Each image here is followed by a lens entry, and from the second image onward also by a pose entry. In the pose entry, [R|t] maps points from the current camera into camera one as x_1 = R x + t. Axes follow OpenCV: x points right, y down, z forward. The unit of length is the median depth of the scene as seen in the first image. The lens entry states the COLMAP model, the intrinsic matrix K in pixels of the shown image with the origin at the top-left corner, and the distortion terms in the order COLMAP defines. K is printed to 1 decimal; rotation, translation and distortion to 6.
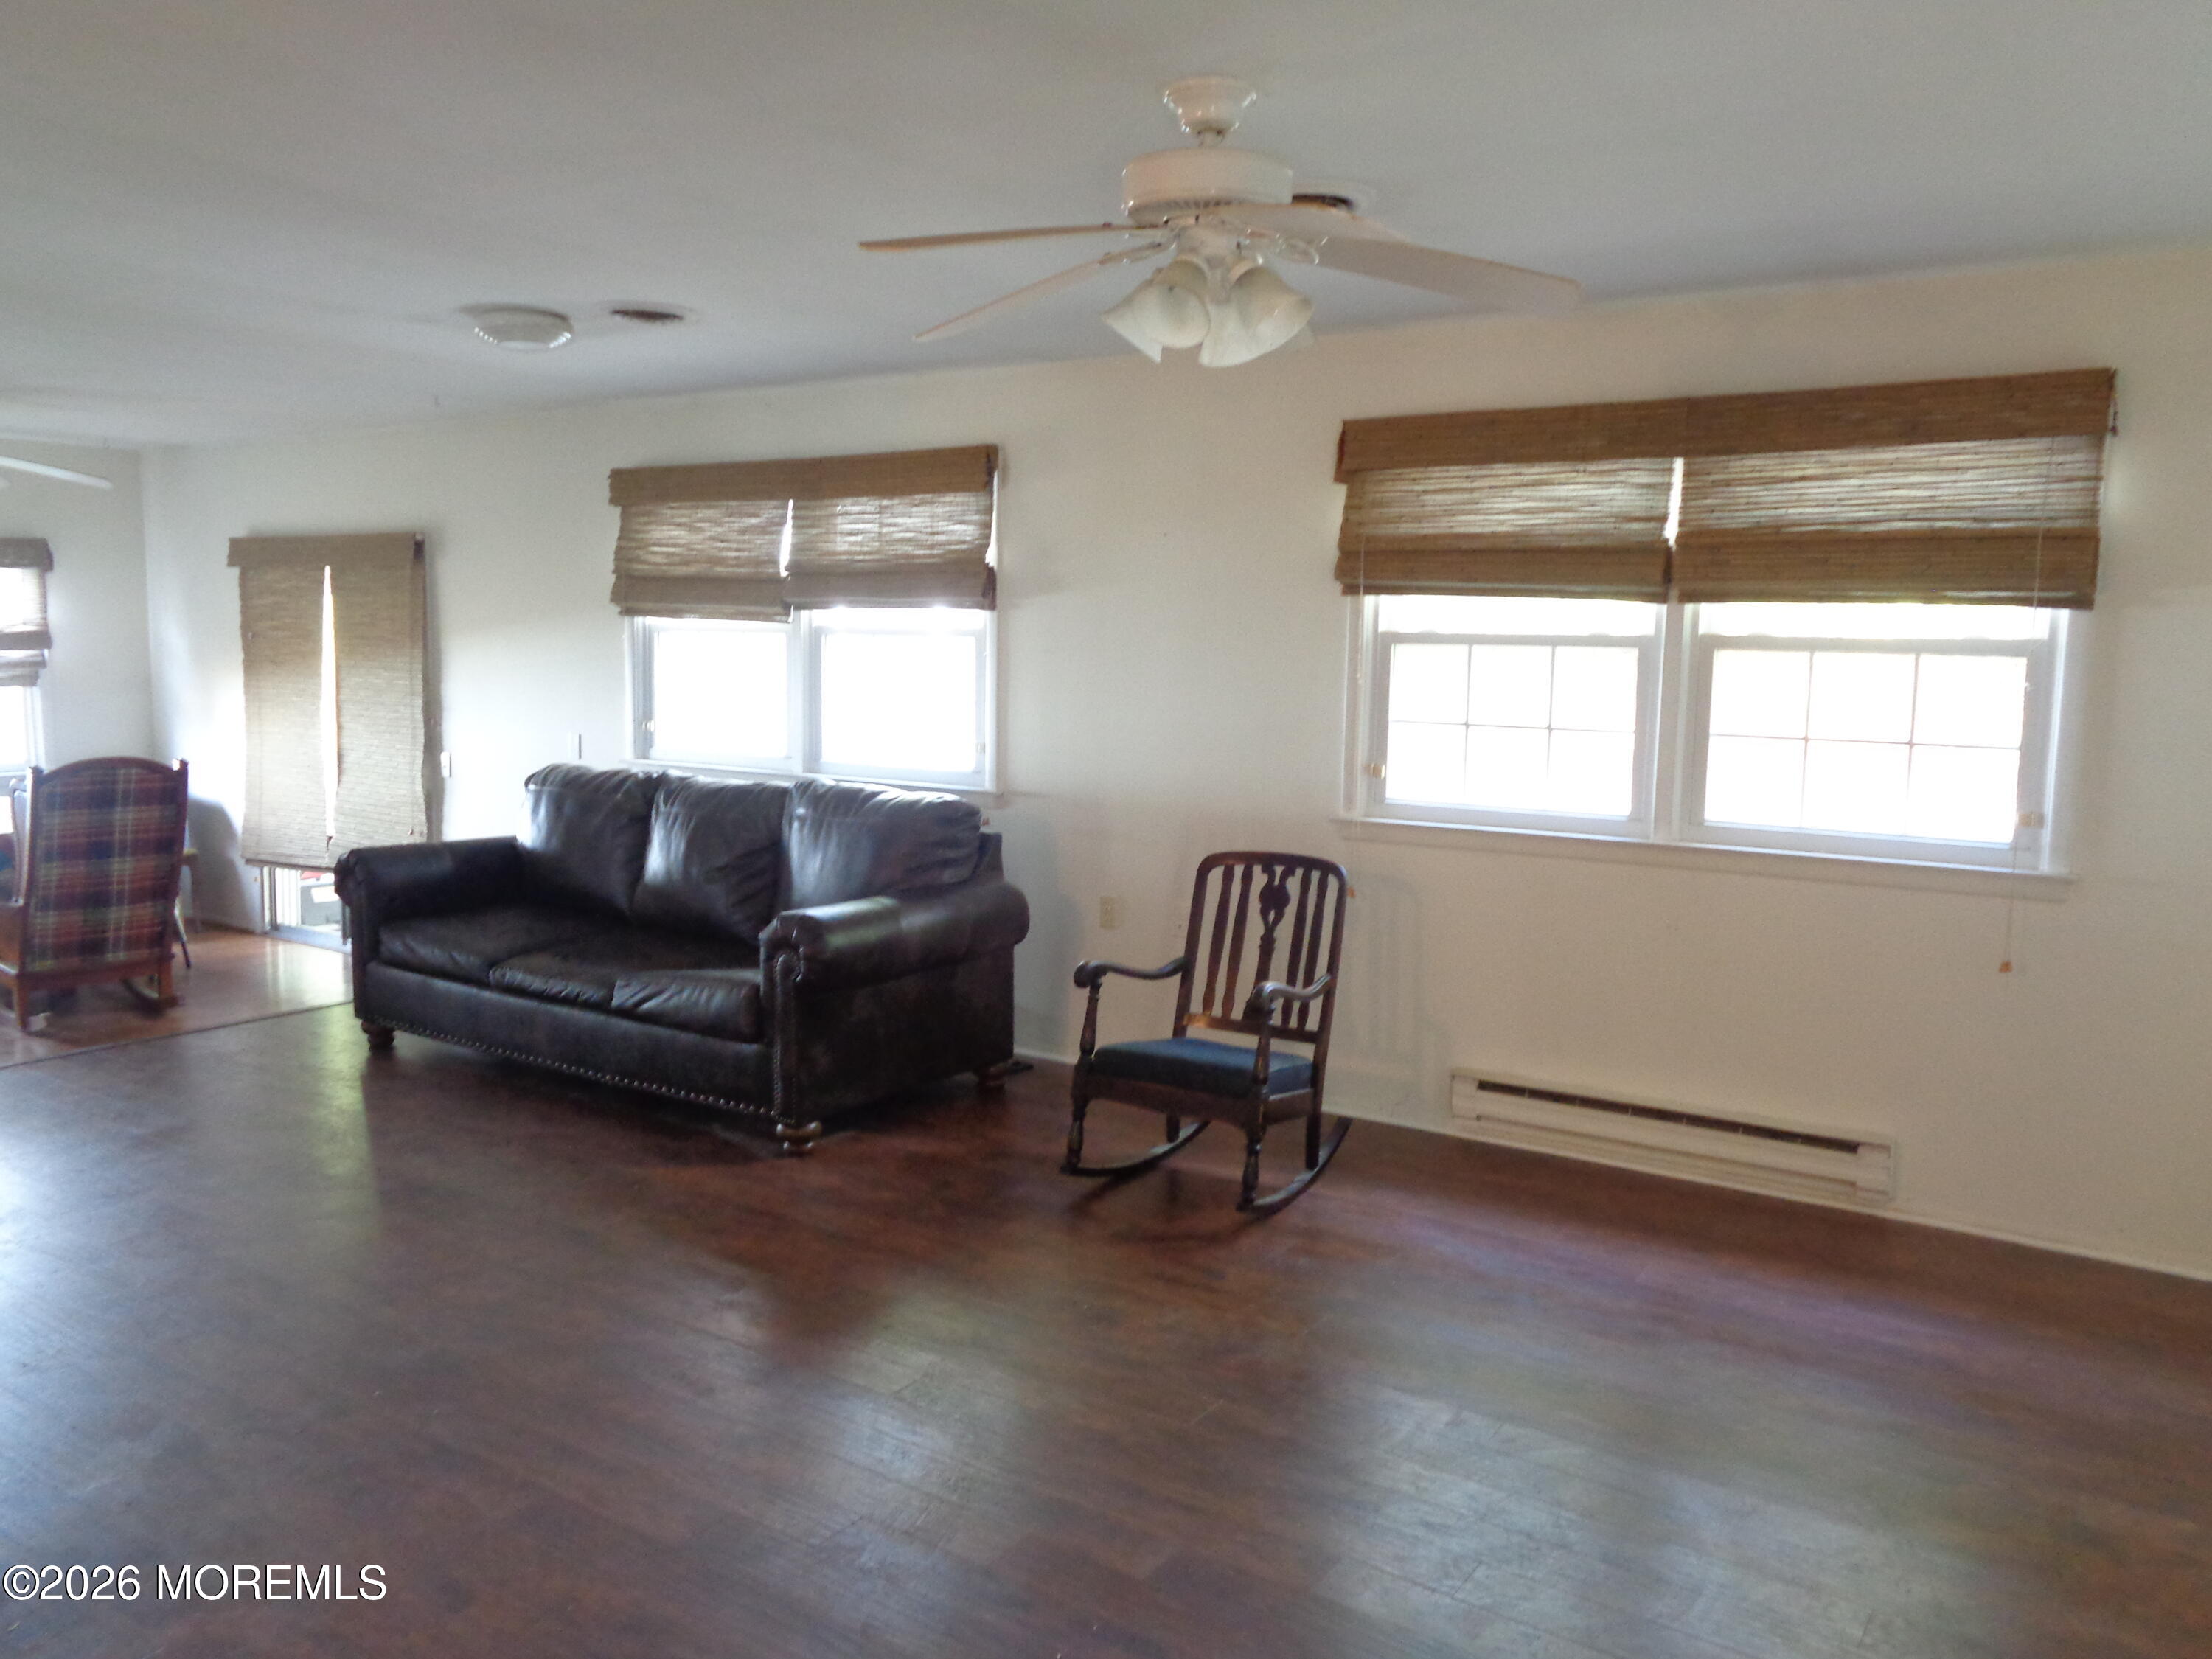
lens RADIAL K [[1636.5, 0, 1119.5], [0, 1636.5, 816.6], [0, 0, 1]] dist [-0.031256, 0.034414]
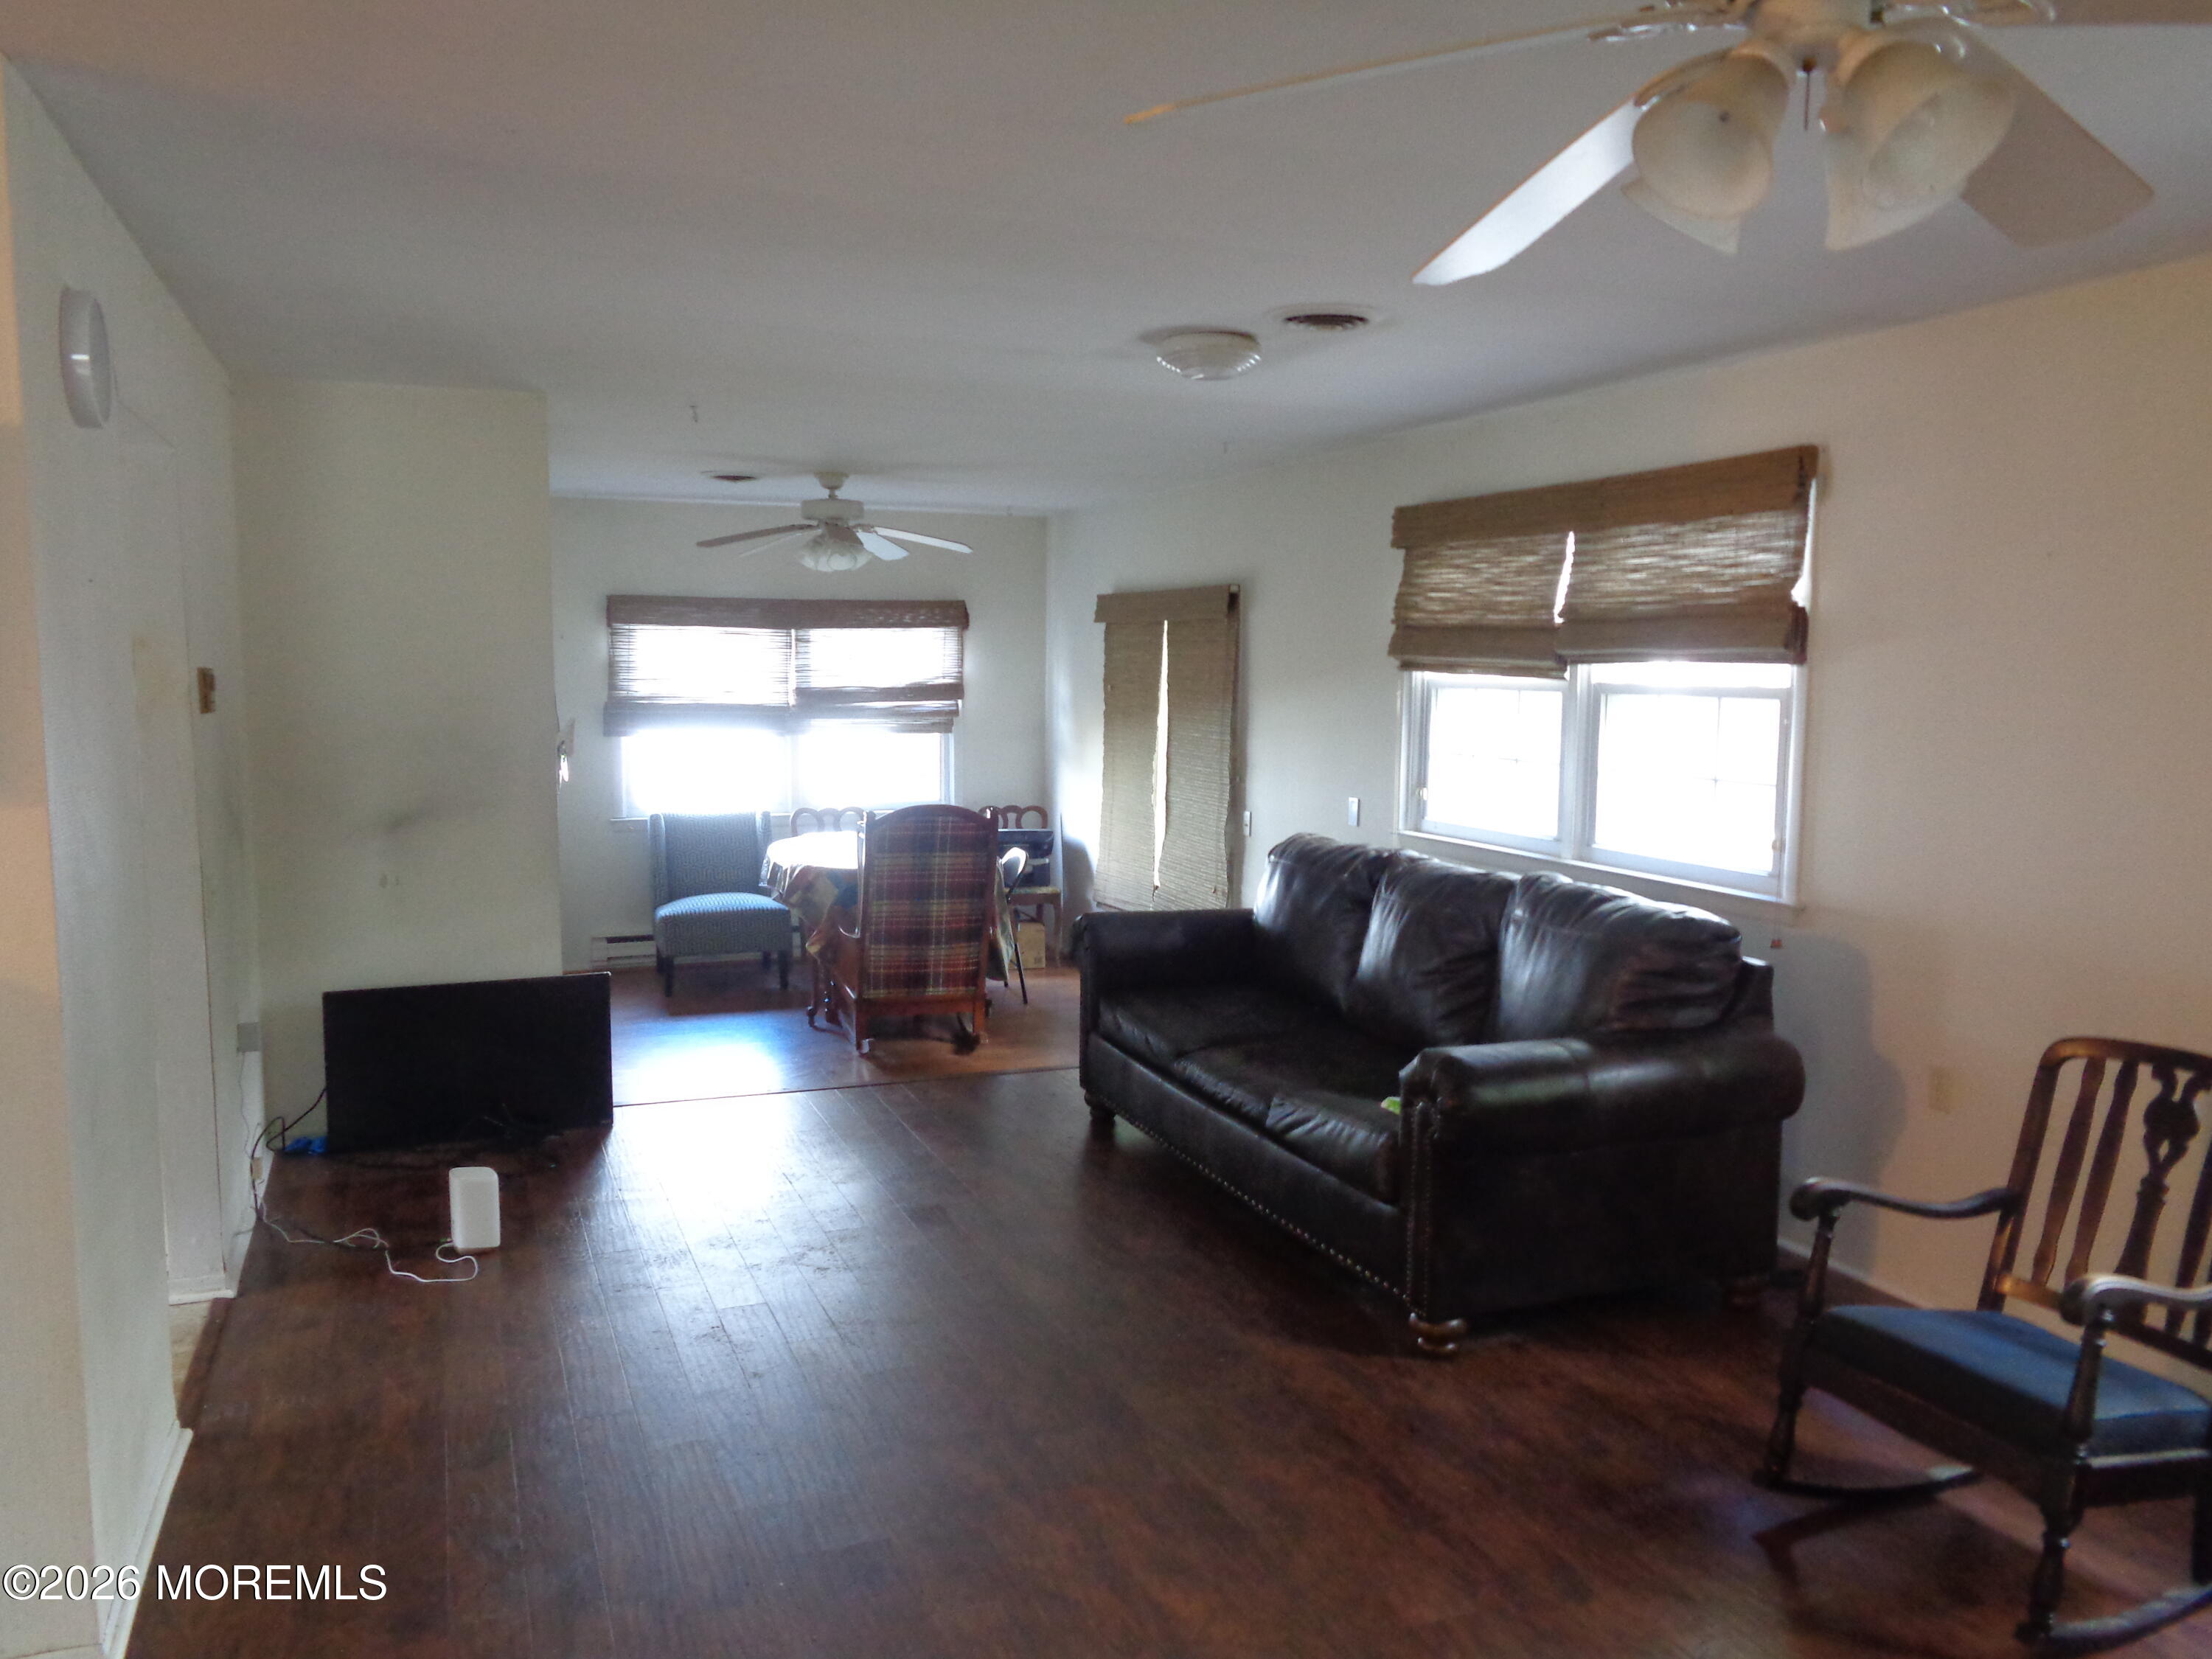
lens RADIAL K [[1636.5, 0, 1104.3], [0, 1636.5, 817.0], [0, 0, 1]] dist [-0.031256, 0.034414]
pose [[0.821259, 0.046913, -0.568624, 0.087621], [-0.062141, 0.998040, -0.007409, -0.030045], [0.567162, 0.041419, 0.822564, 0.200518]]
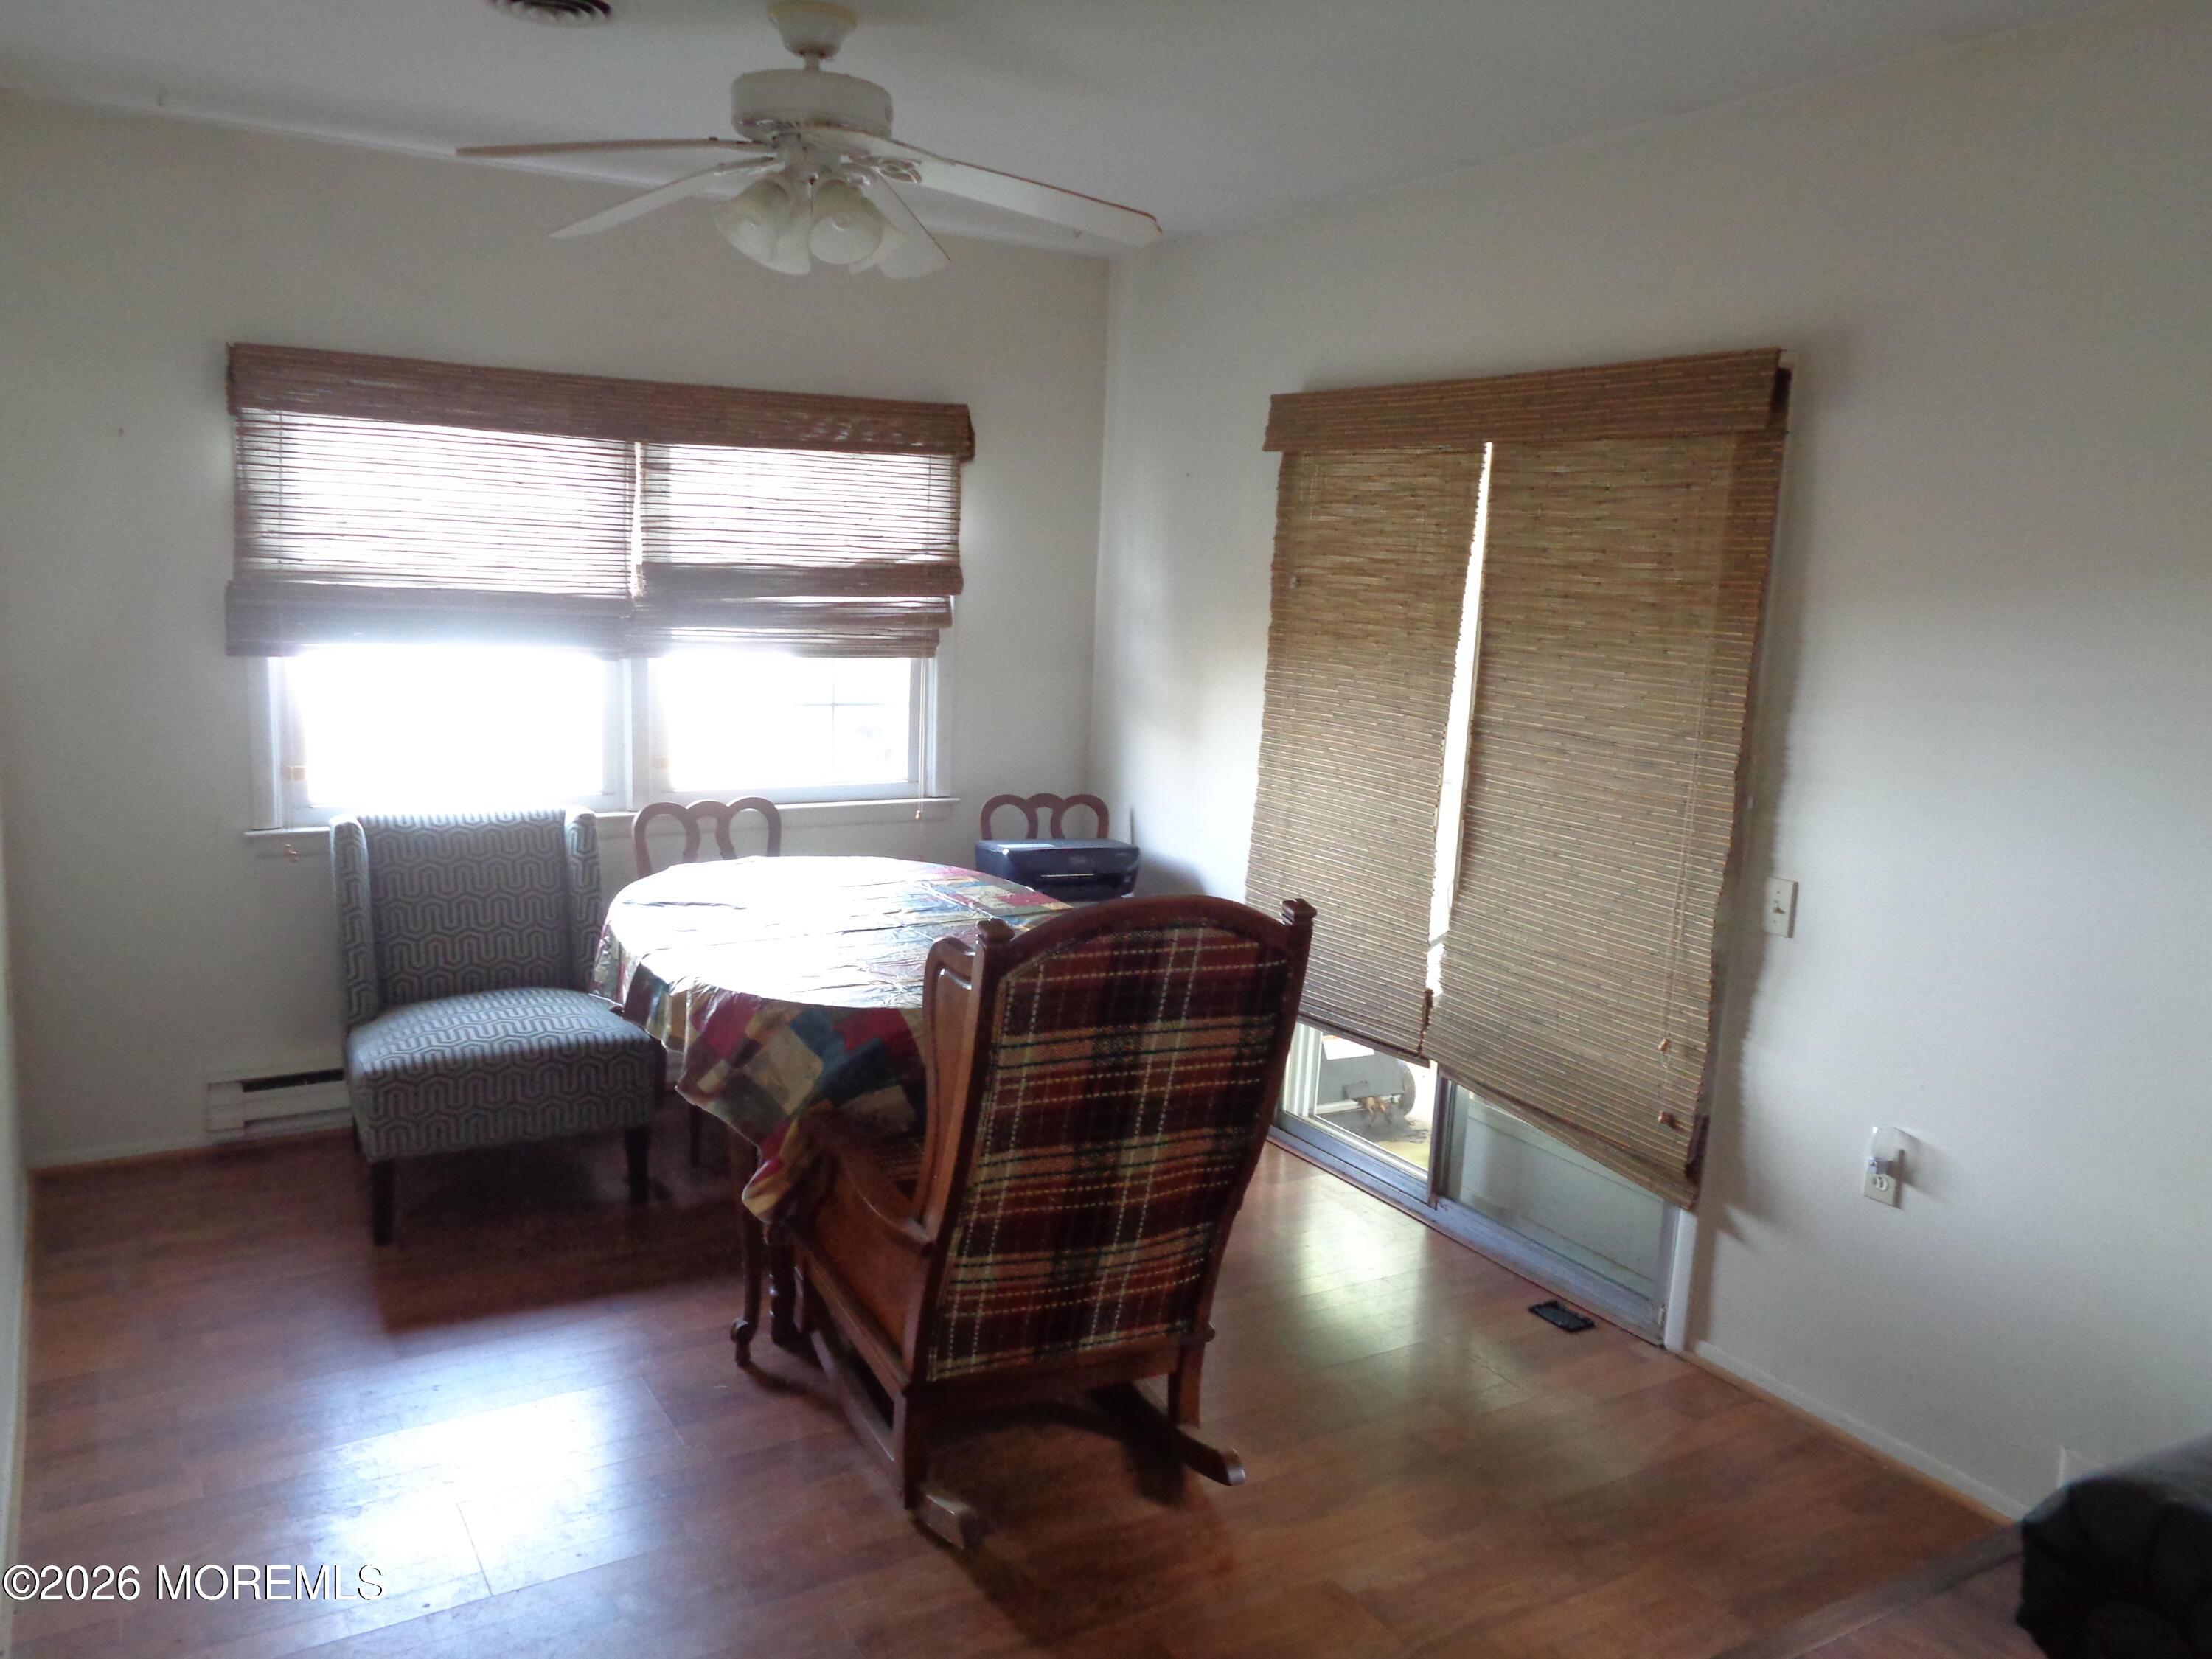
lens RADIAL K [[1636.5, 0, 1096.9], [0, 1636.5, 821.8], [0, 0, 1]] dist [-0.031256, 0.034414]
pose [[0.901359, 0.090925, -0.423420, -0.512779], [-0.076942, 0.995779, 0.050044, -0.079101], [0.426183, -0.012529, 0.904550, 0.700942]]
